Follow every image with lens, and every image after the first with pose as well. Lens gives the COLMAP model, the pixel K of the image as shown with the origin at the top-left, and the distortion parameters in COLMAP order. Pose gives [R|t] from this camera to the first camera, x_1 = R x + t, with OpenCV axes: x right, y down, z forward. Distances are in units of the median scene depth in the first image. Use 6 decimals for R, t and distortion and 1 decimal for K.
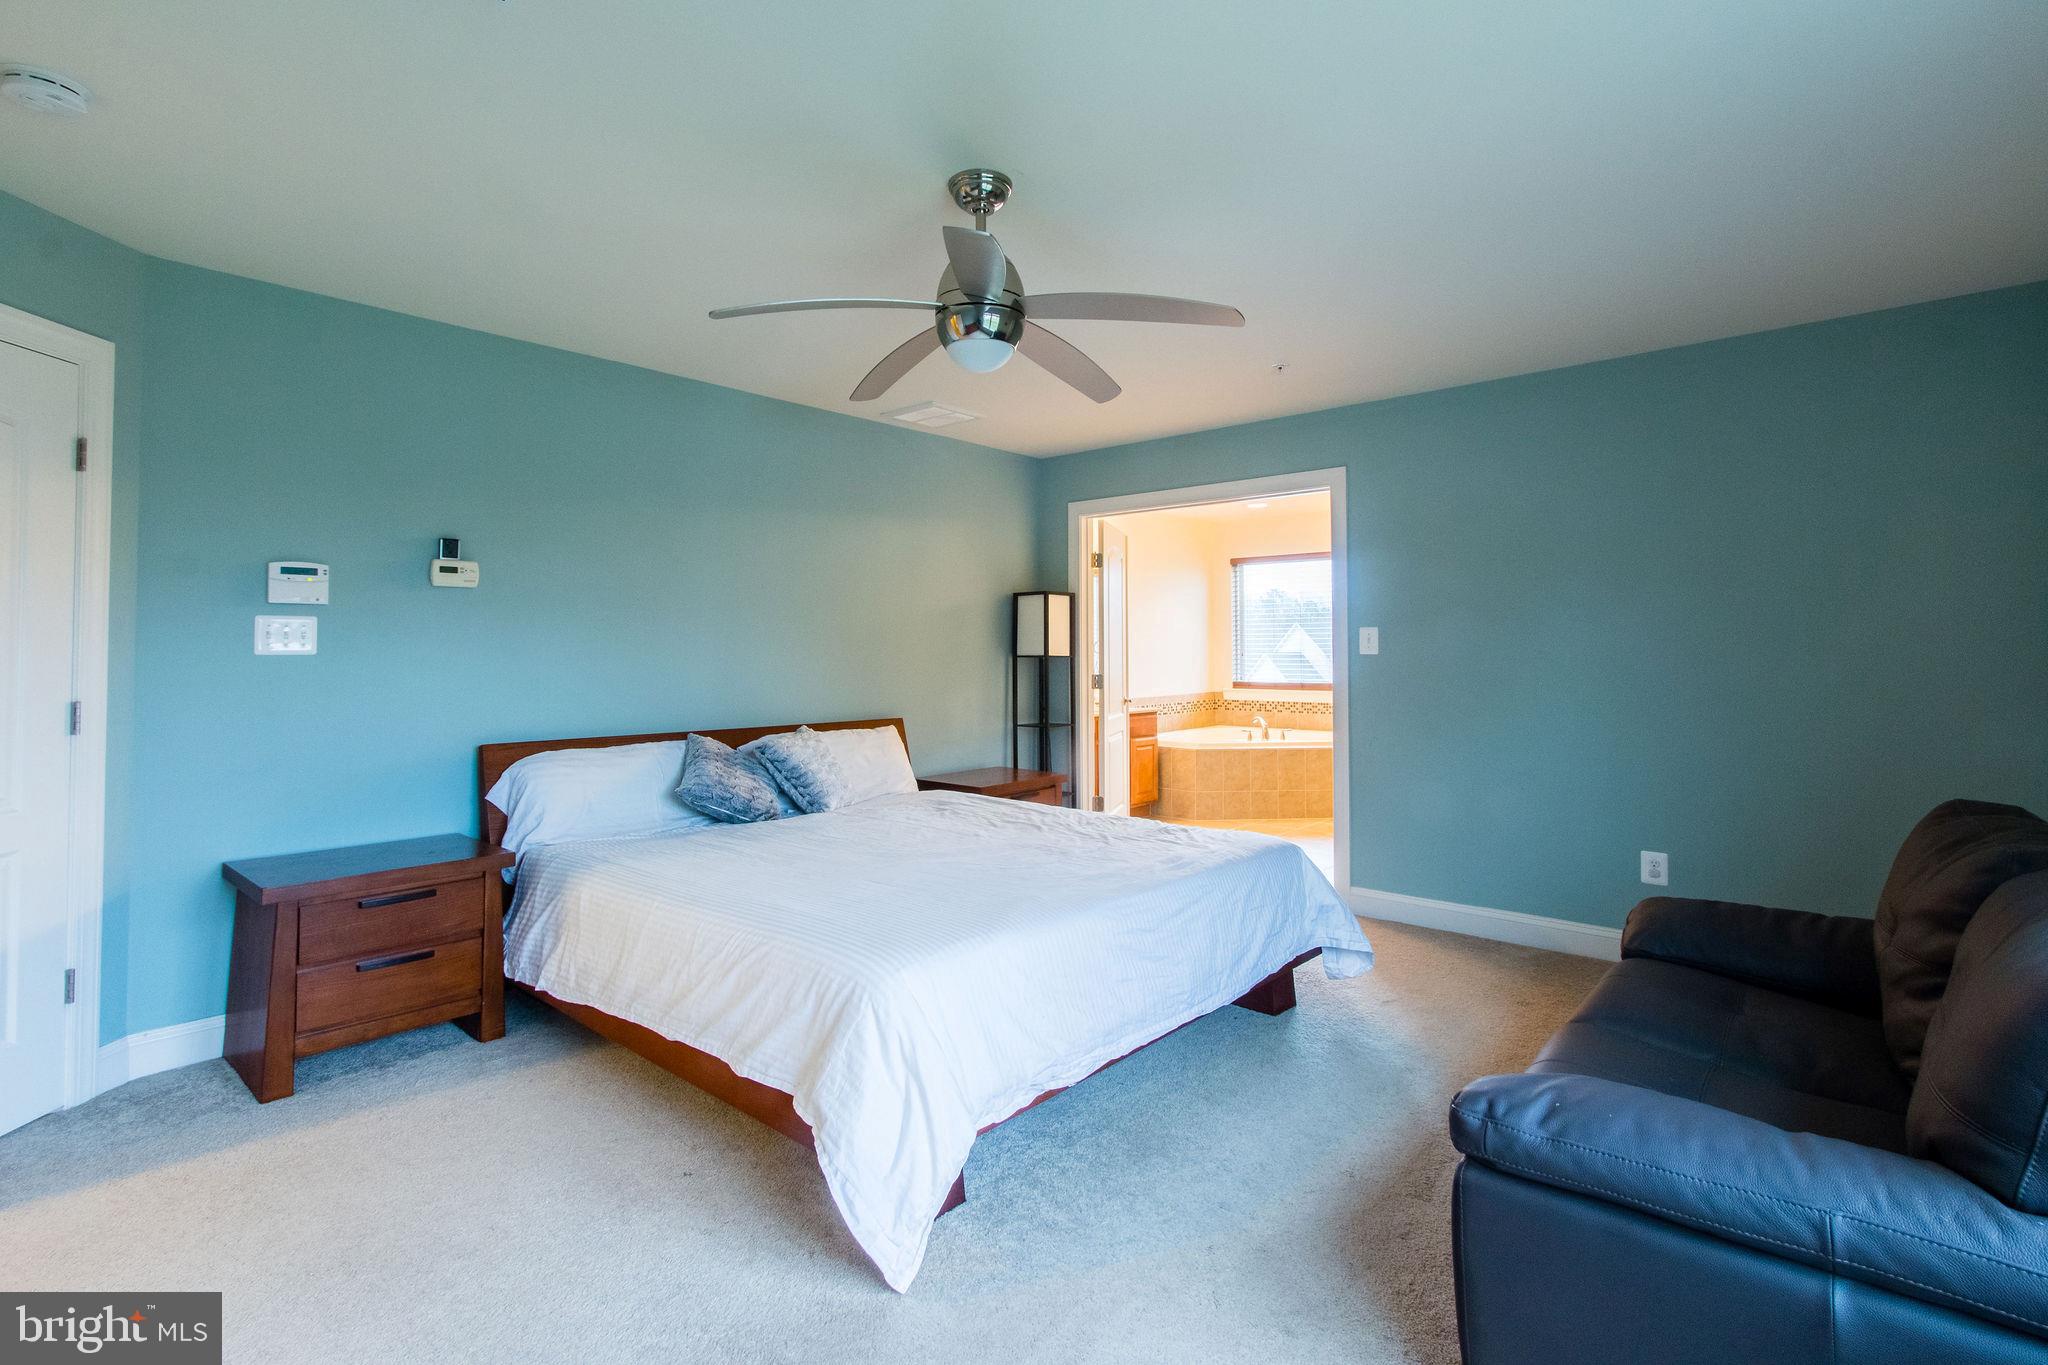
lens RADIAL K [[973.5, 0, 1035.5], [0, 973.5, 653.1], [0, 0, 1]] dist [-0.000034, -0.002125]
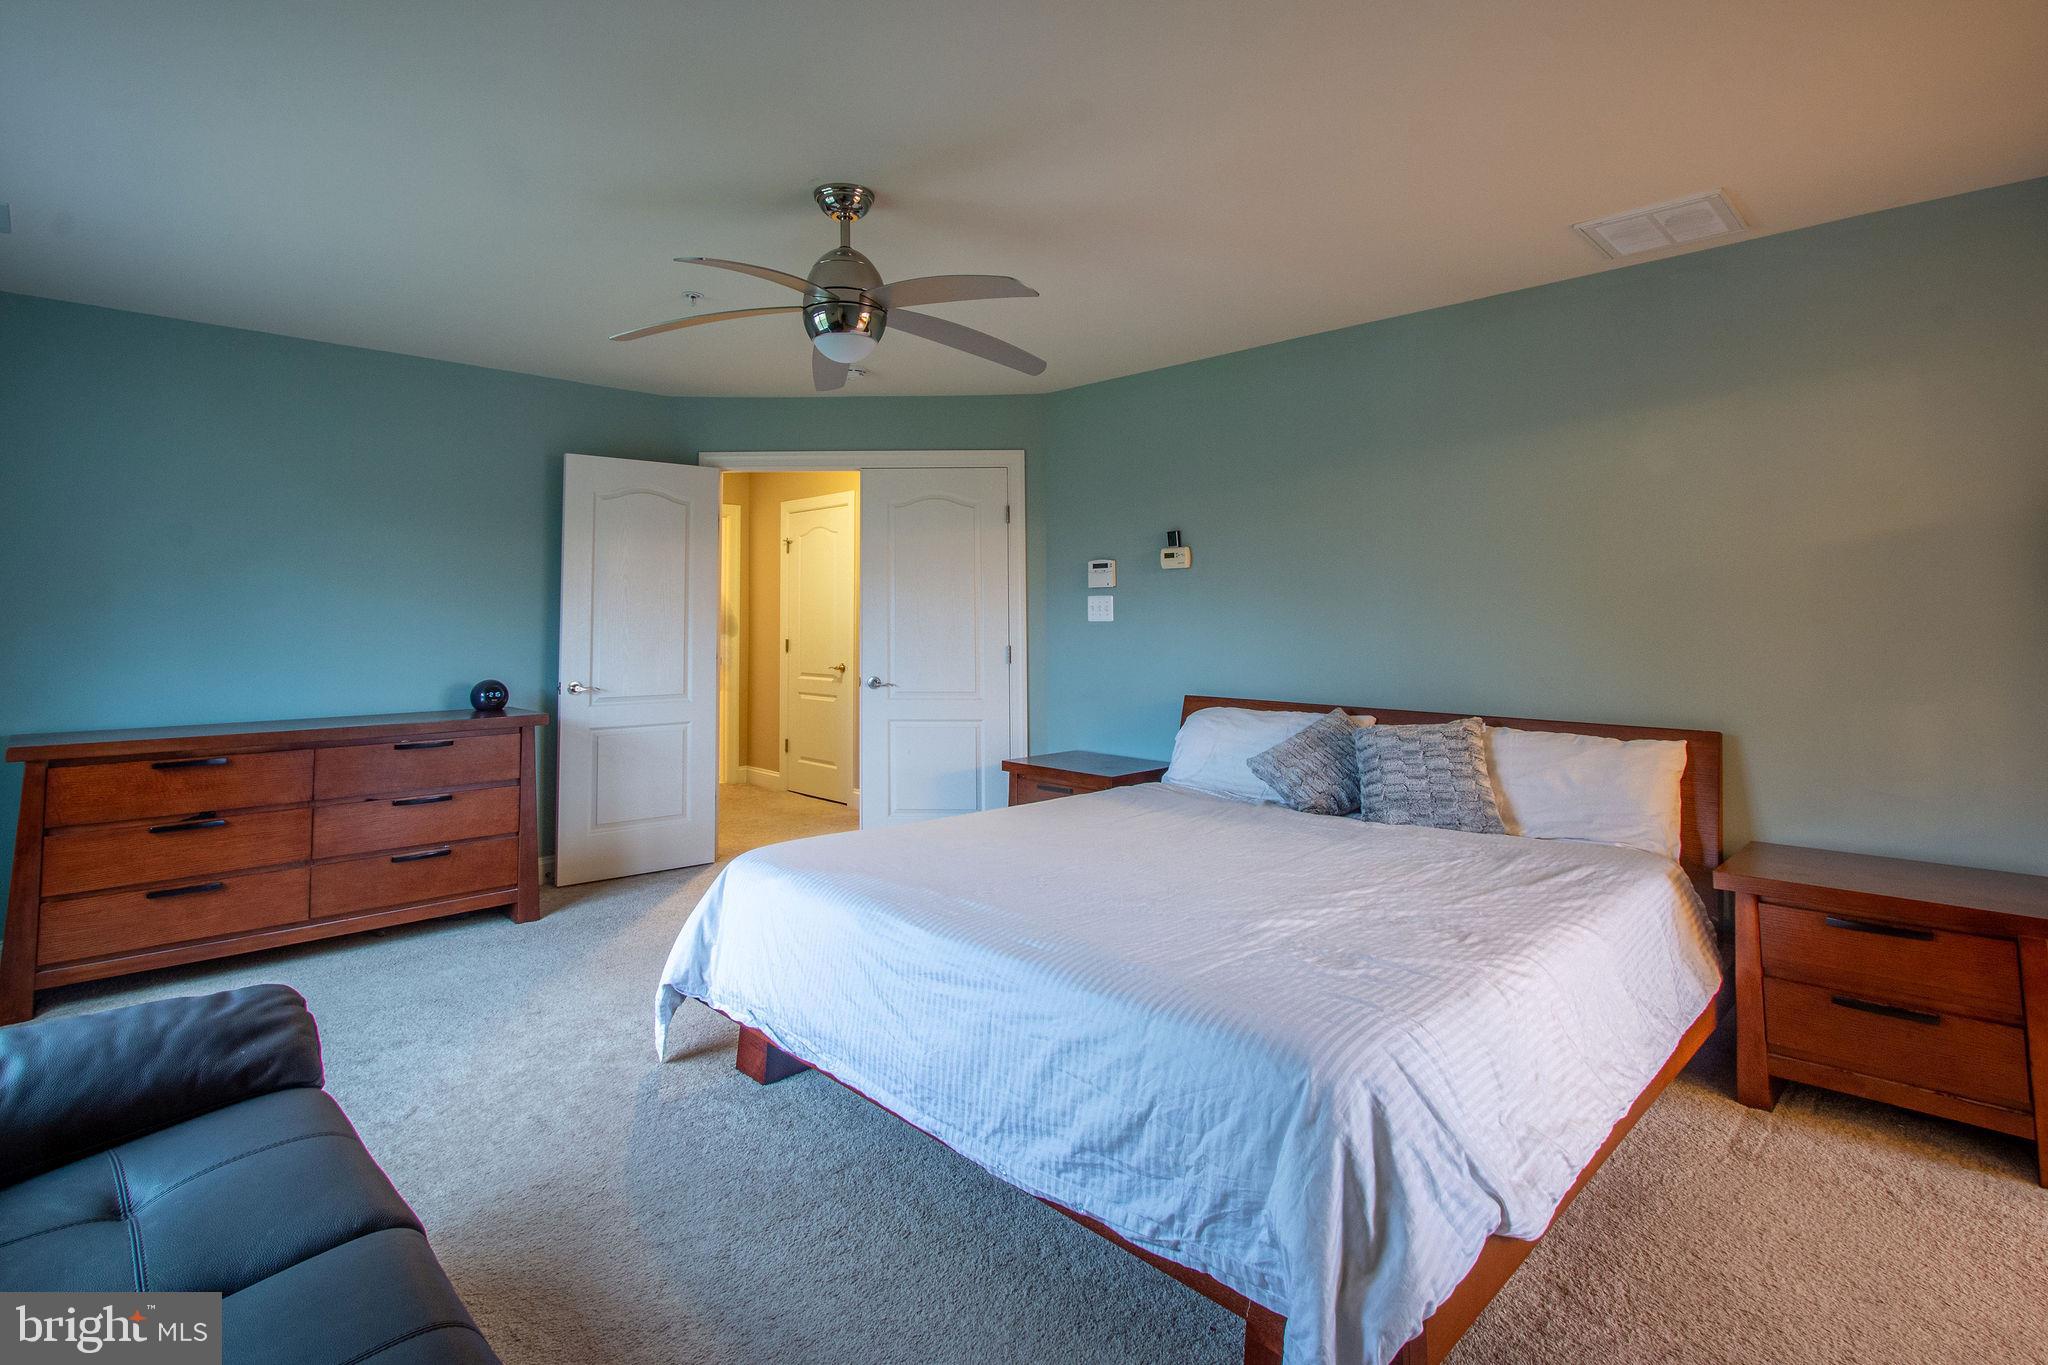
lens RADIAL K [[1001.6, 0, 1028.9], [0, 1001.6, 579.2], [0, 0, 1]] dist [-0.000473, -0.000510]
pose [[-0.068632, -0.038192, -0.996911, 0.816069], [-0.001573, 0.999270, -0.038175, -0.003956], [0.997641, -0.001052, -0.068642, 1.008585]]
